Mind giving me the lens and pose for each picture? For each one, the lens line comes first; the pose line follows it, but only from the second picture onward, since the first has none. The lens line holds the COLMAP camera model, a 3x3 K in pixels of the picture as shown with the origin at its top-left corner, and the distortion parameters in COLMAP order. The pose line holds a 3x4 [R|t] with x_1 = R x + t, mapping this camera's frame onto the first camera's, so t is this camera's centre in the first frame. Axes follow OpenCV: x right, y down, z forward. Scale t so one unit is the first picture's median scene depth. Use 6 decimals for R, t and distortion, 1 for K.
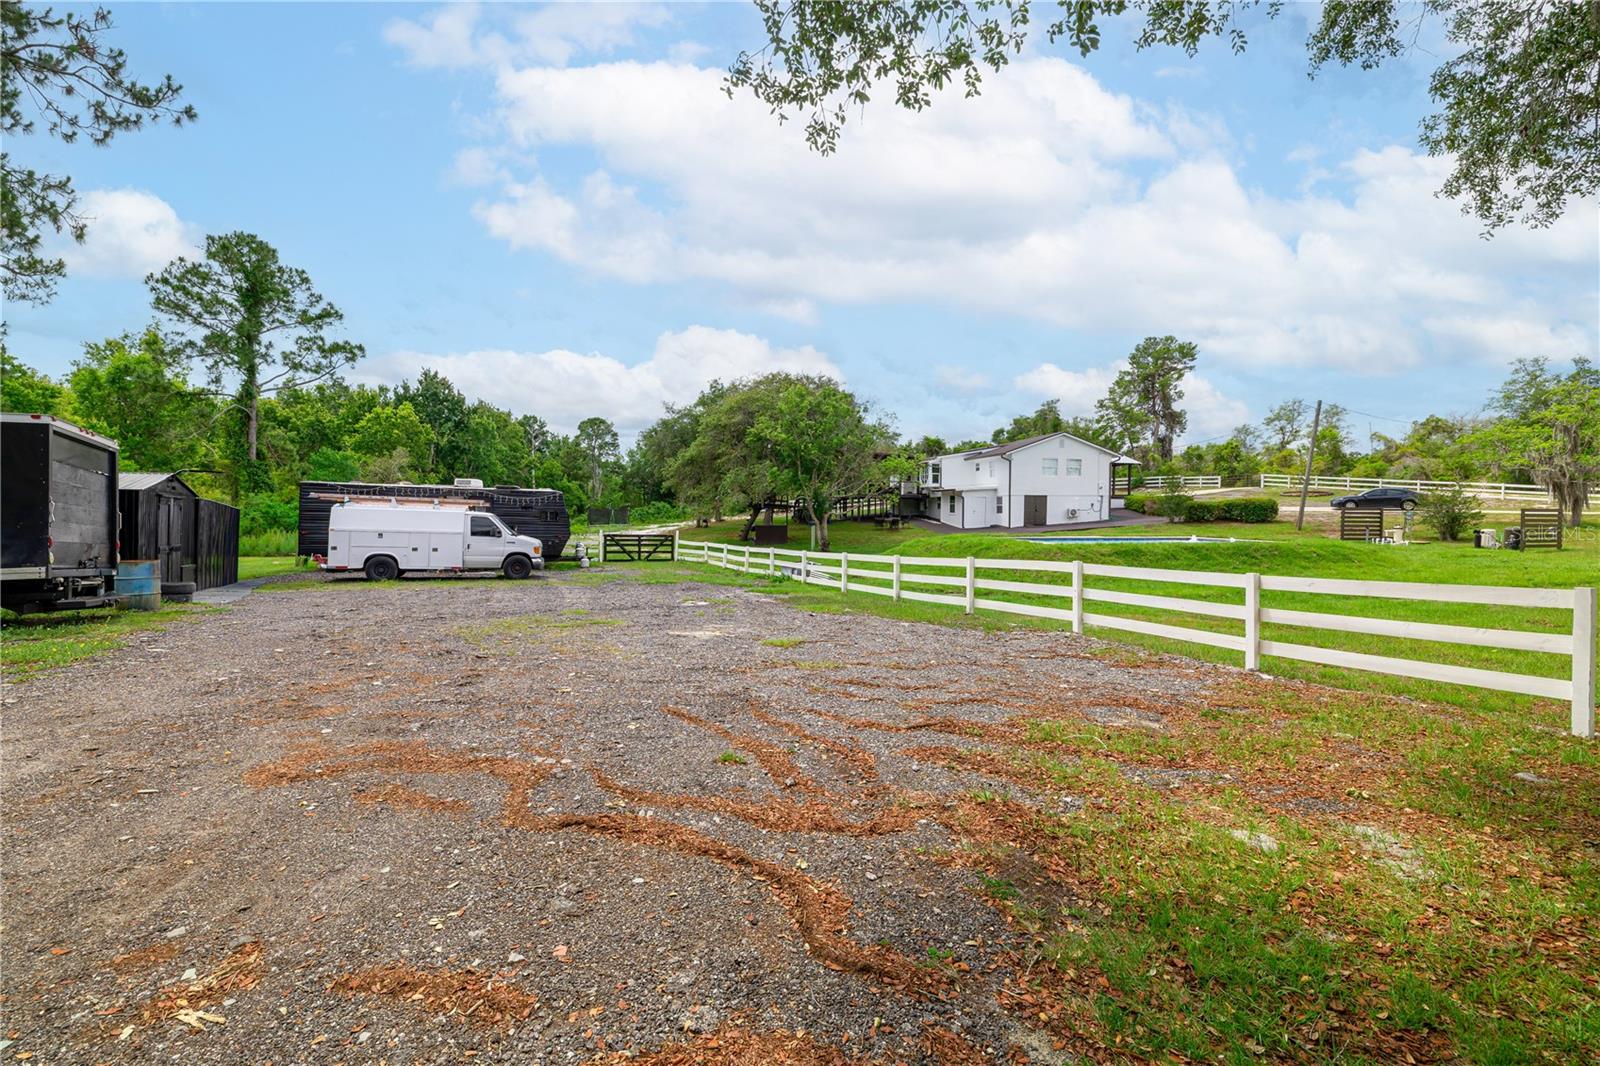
lens RADIAL K [[801.3, 0, 747.0], [0, 801.3, 530.9], [0, 0, 1]] dist [0.000818, 0.000080]
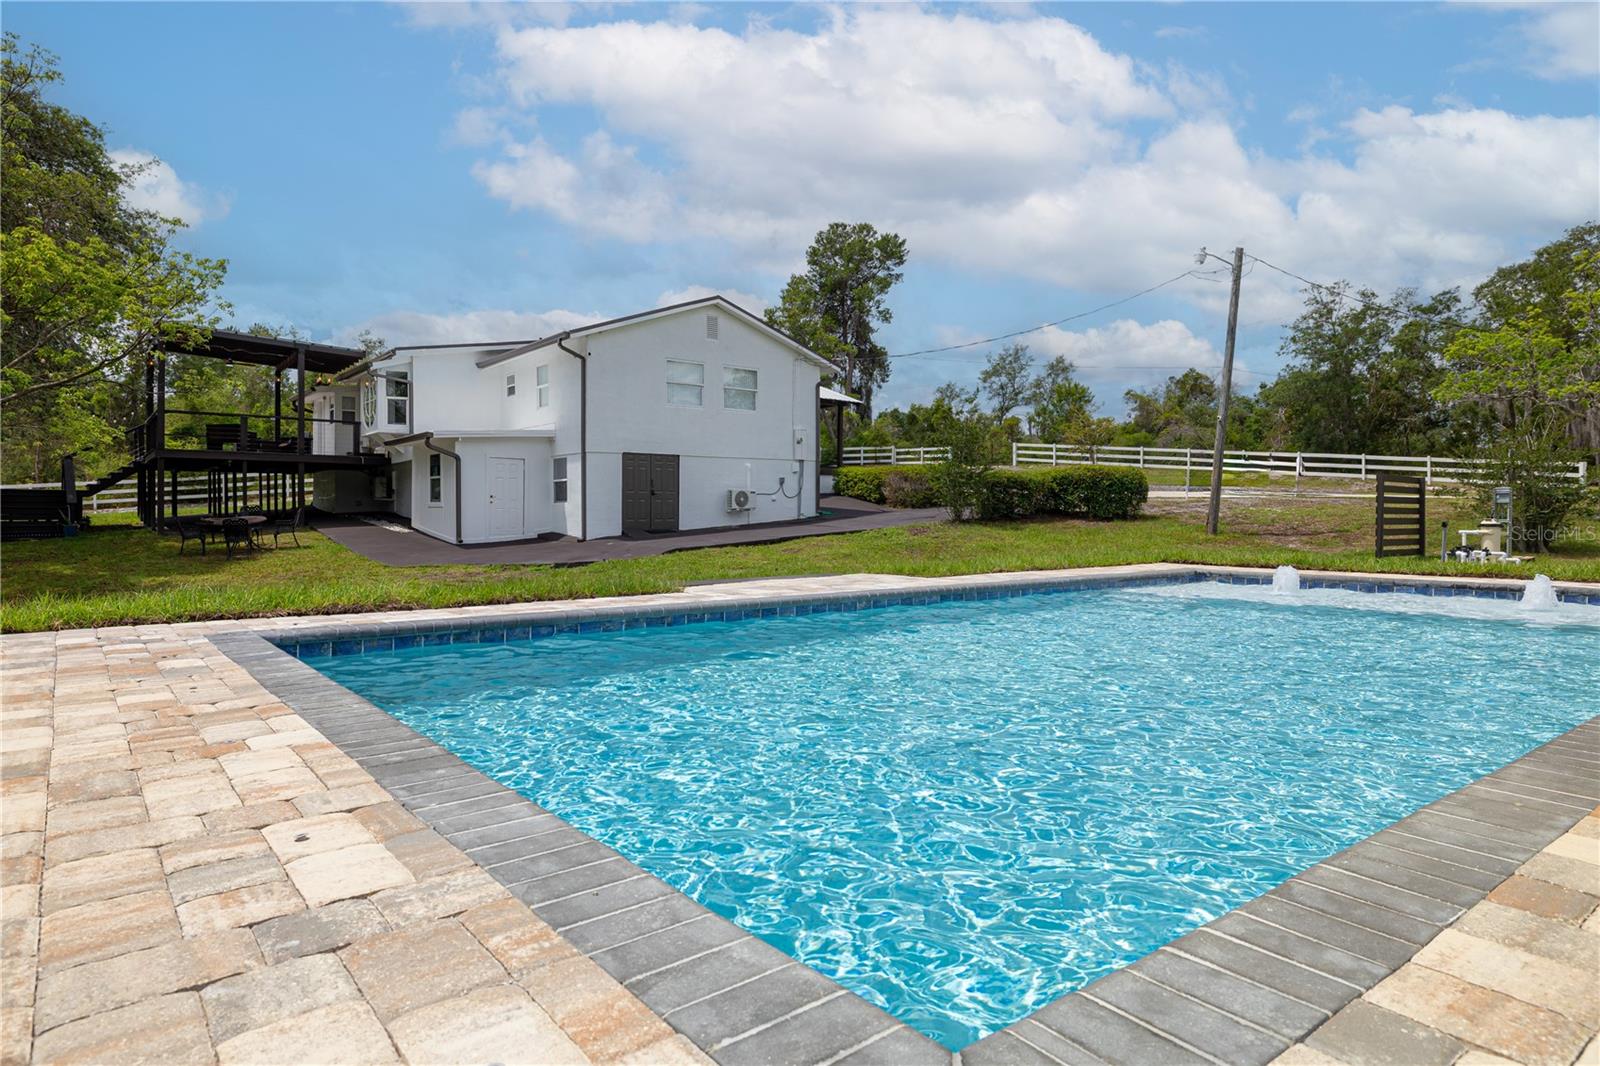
lens RADIAL K [[923.4, 0, 800.0], [0, 923.4, 533.0], [0, 0, 1]] dist [0.000708, 0.000079]
pose [[0.887354, -0.016491, 0.460795, 0.201891], [0.020485, 0.999783, -0.003668, -0.003232], [-0.460634, 0.012695, 0.887499, 0.530781]]
